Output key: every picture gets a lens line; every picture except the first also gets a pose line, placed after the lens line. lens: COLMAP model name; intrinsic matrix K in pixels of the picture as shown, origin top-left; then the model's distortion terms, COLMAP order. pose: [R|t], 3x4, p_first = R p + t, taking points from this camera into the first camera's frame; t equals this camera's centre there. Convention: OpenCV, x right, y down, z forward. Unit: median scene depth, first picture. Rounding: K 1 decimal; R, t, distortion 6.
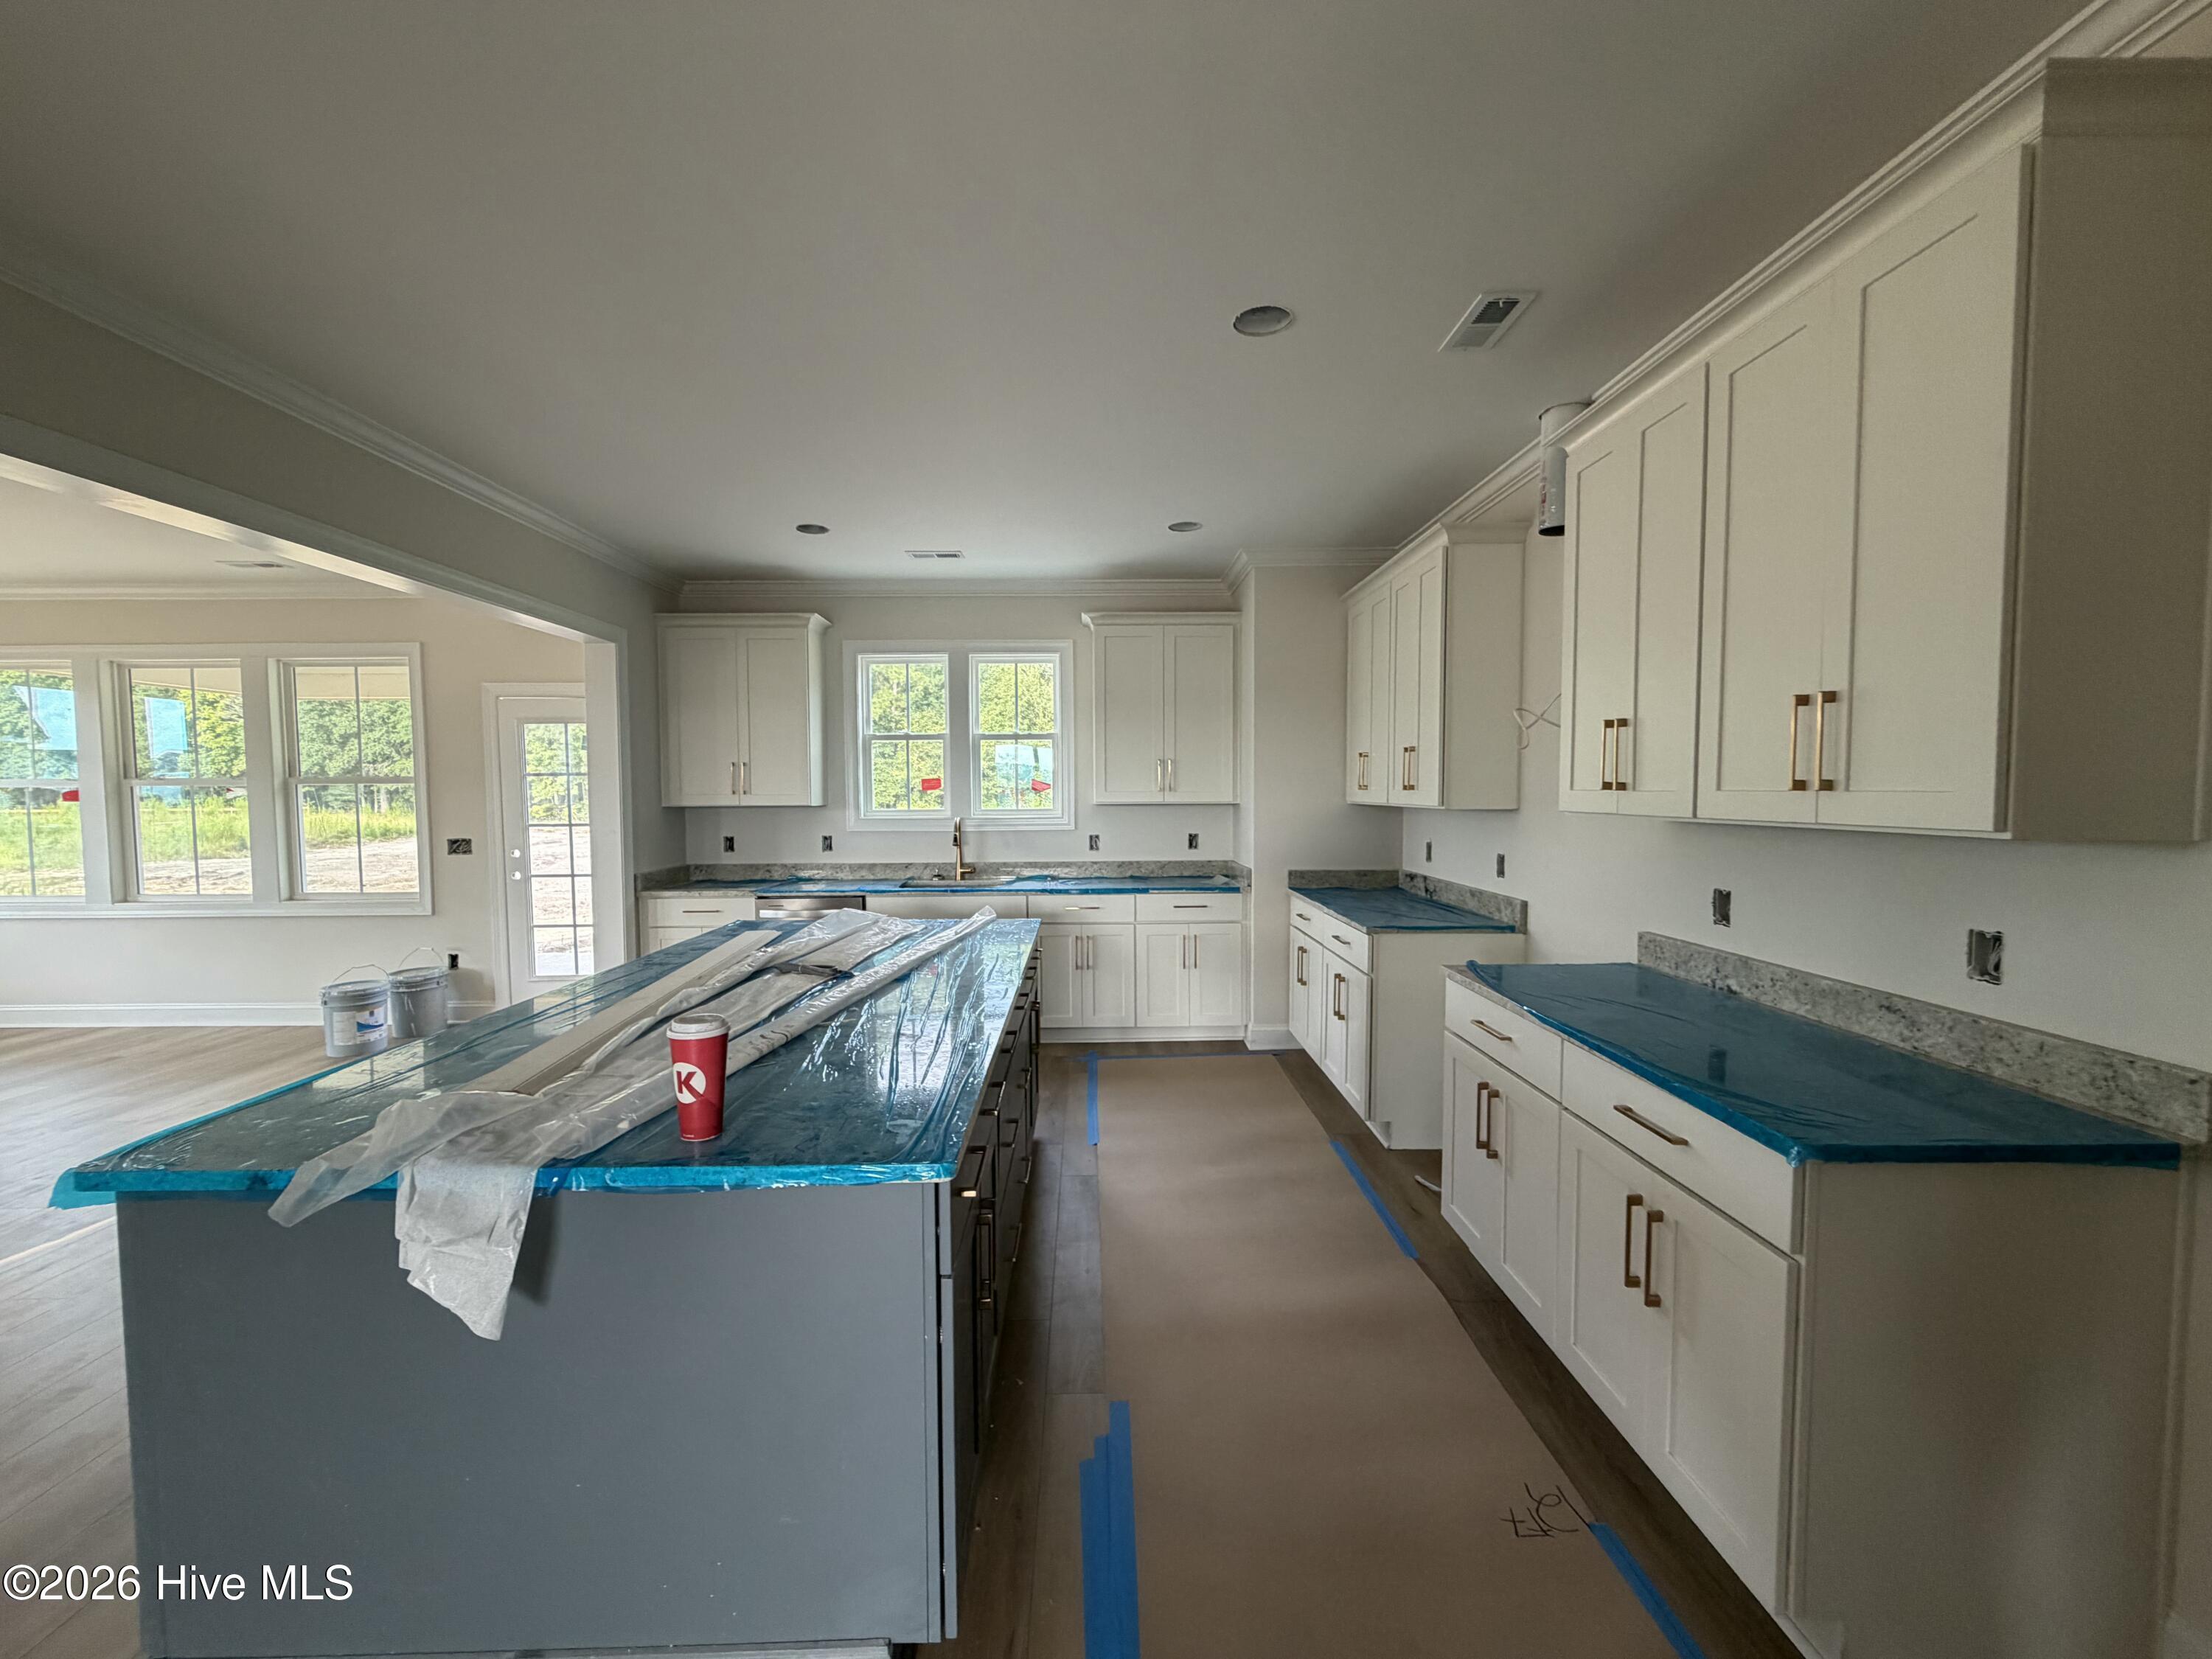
lens RADIAL K [[891.4, 0, 1100.4], [0, 891.4, 833.8], [0, 0, 1]] dist [-0.002435, 0.000515]
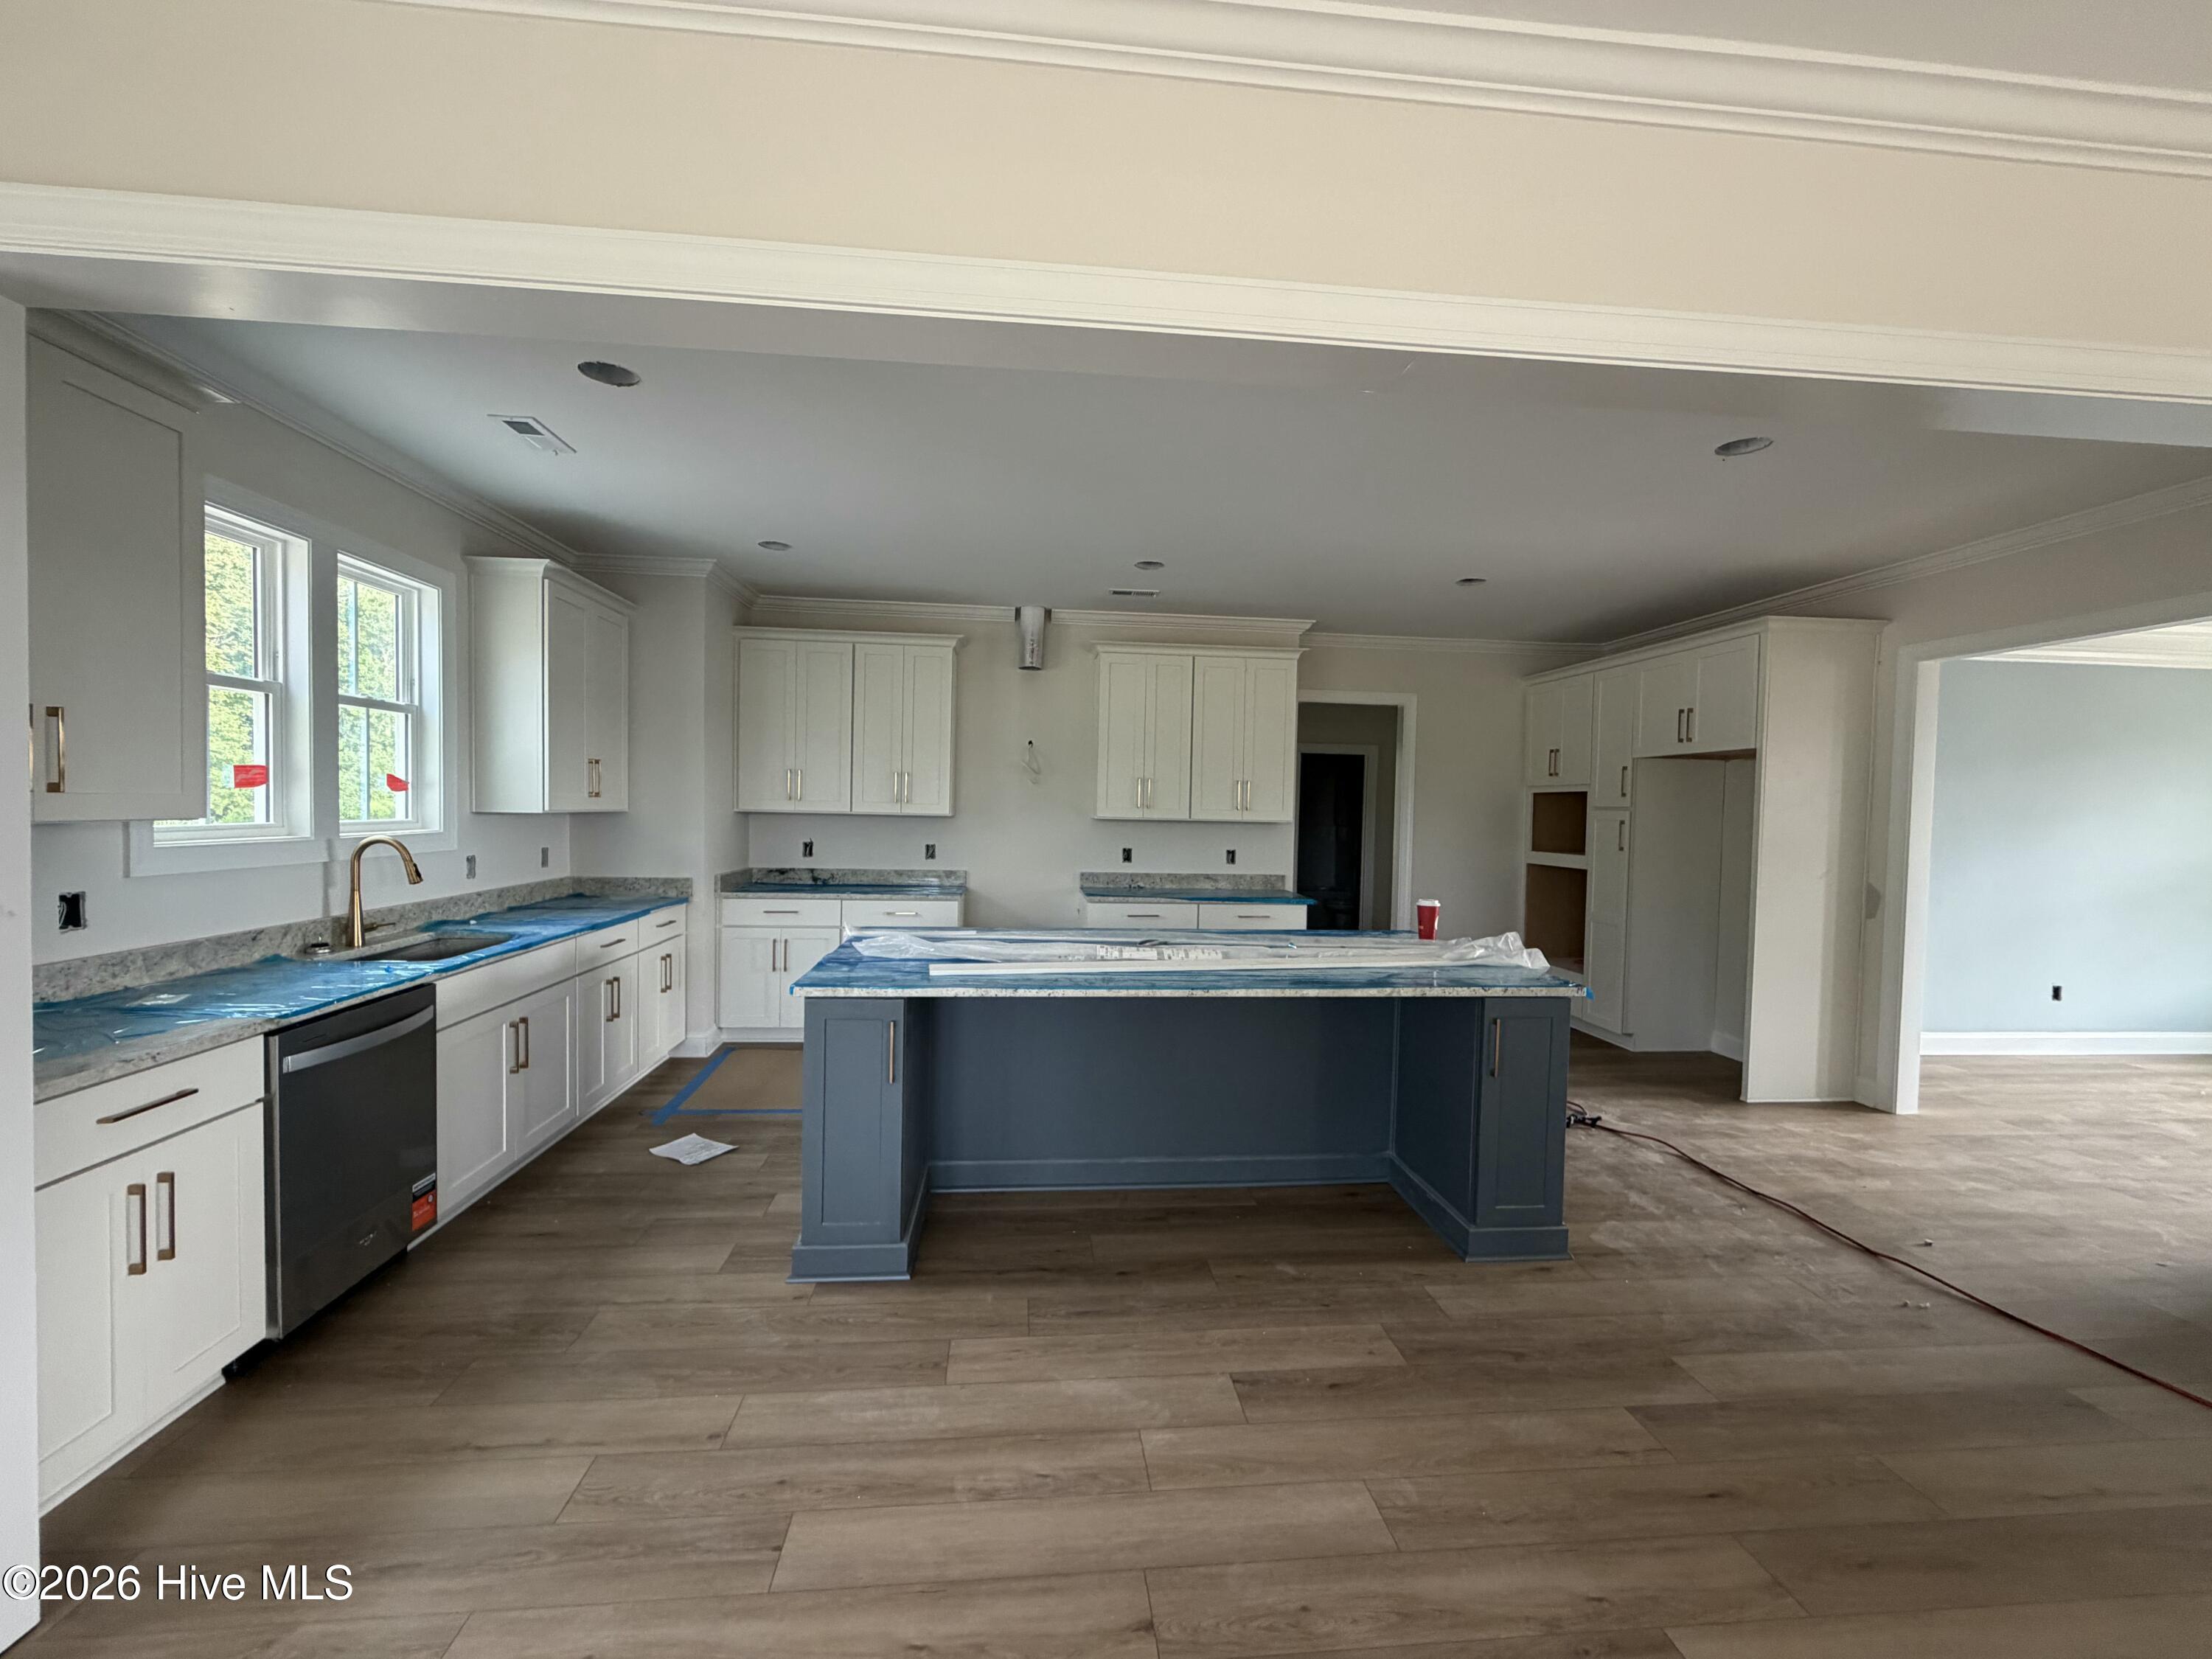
lens RADIAL K [[891.4, 0, 1098.1], [0, 891.4, 831.0], [0, 0, 1]] dist [-0.002435, 0.000515]
pose [[-0.082064, -0.025018, 0.996313, -1.214385], [0.029578, 0.999183, 0.027527, -0.037430], [-0.996188, 0.031728, -0.081257, 0.902270]]
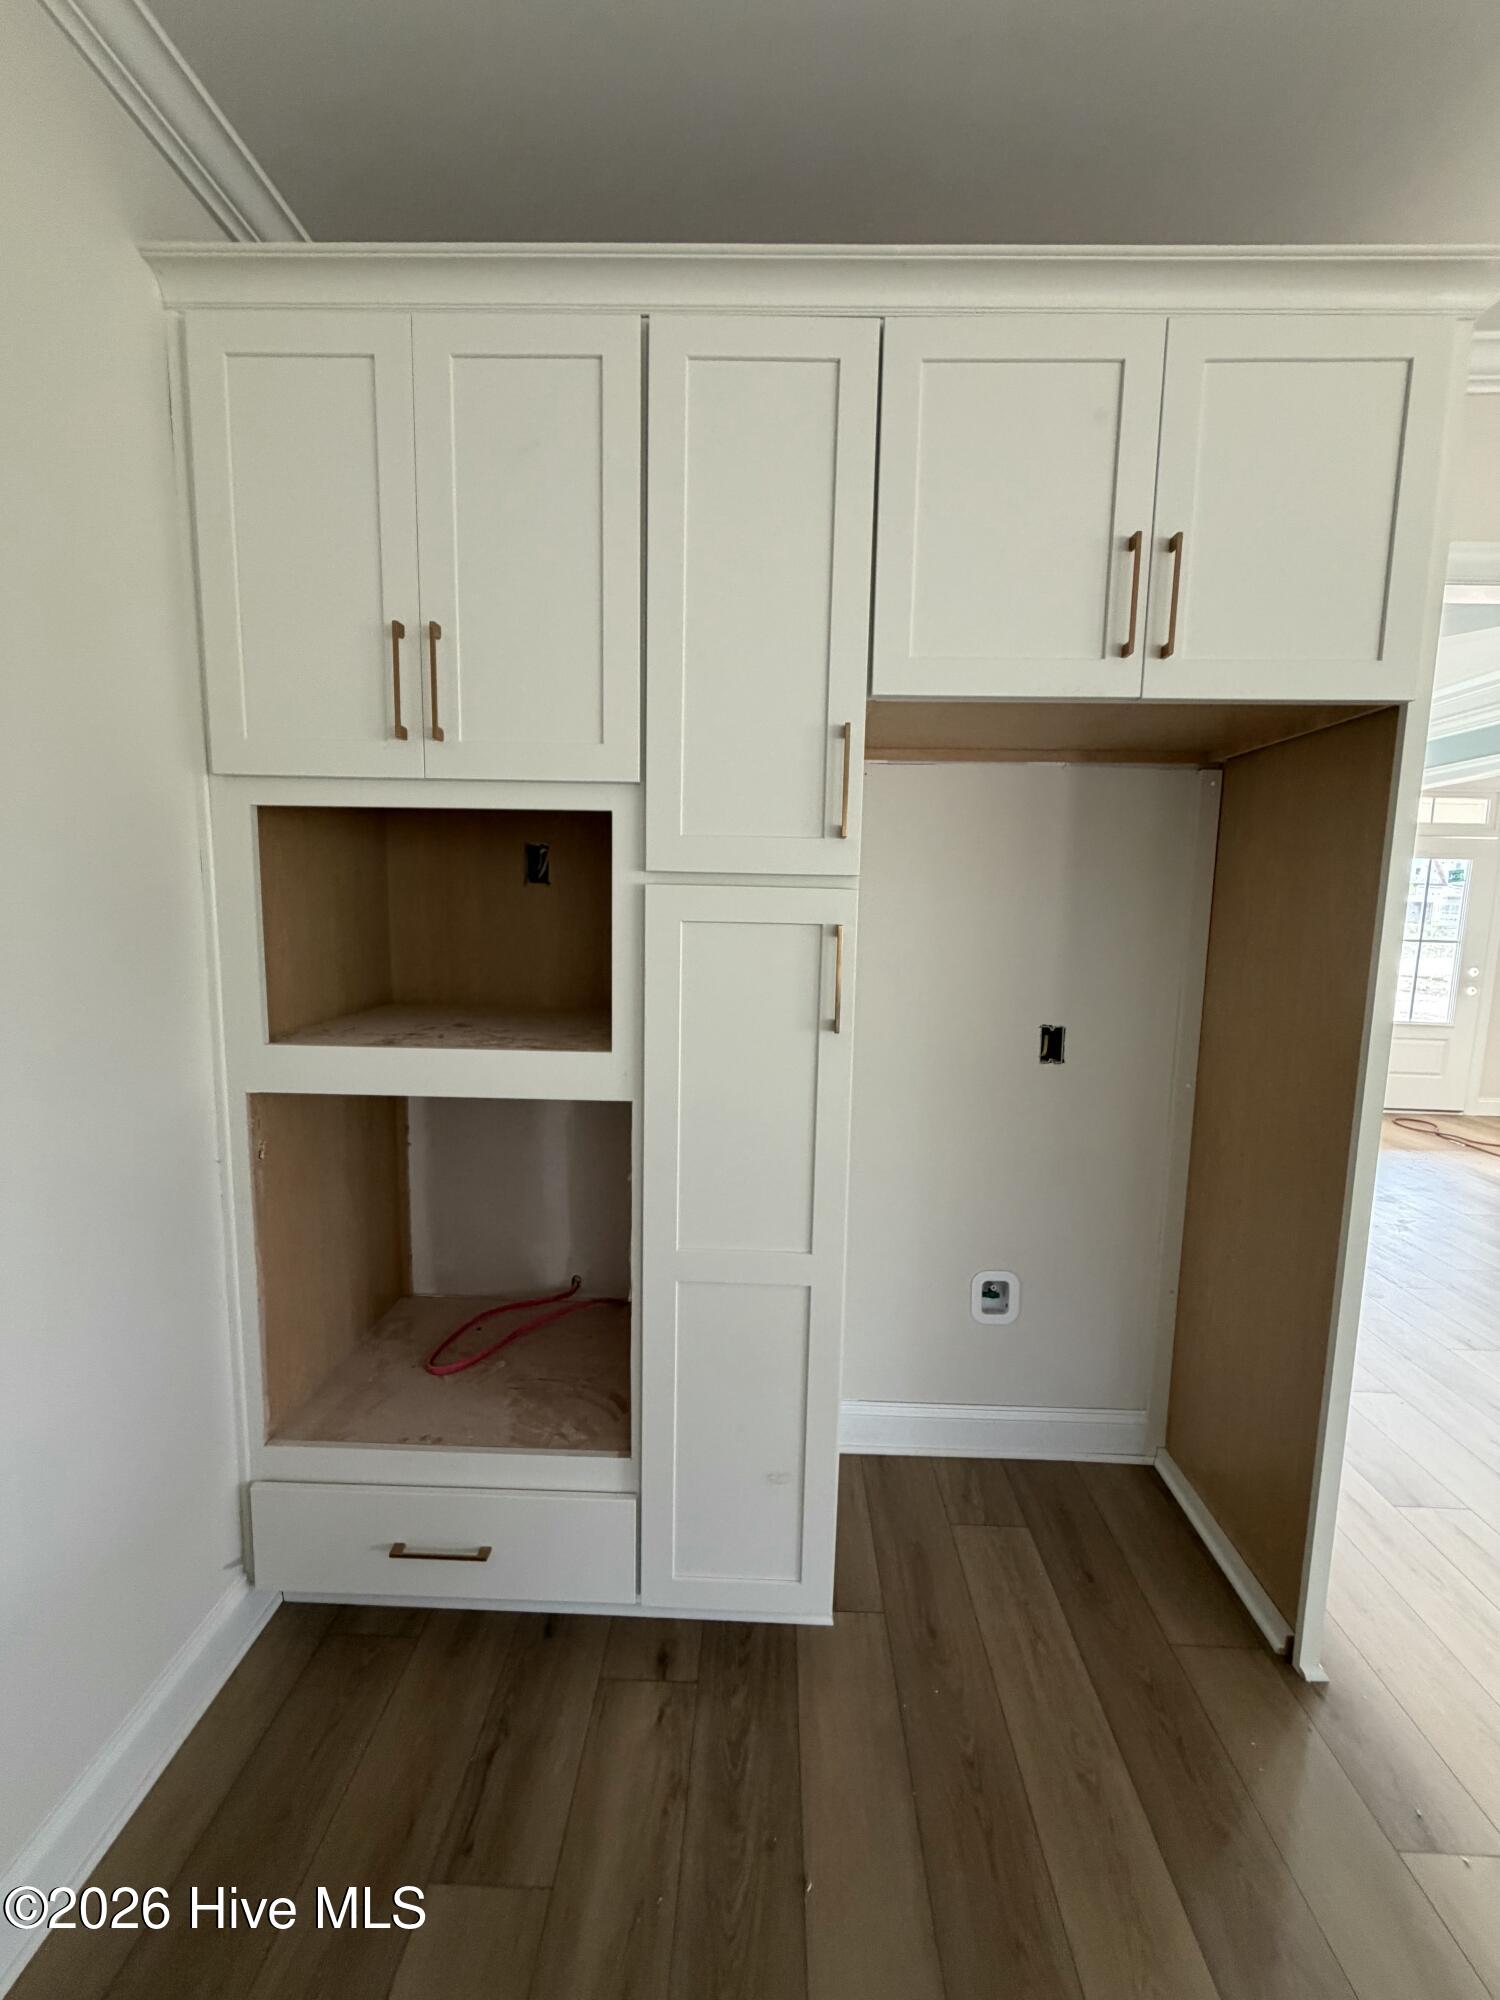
lens RADIAL K [[806.0, 0, 747.2], [0, 806.0, 998.5], [0, 0, 1]] dist [-0.002435, 0.000515]
pose [[-0.998376, -0.024024, 0.051648, 0.323735], [-0.014734, 0.984768, 0.173250, -0.017173], [-0.055024, 0.172208, -0.983523, 0.238677]]
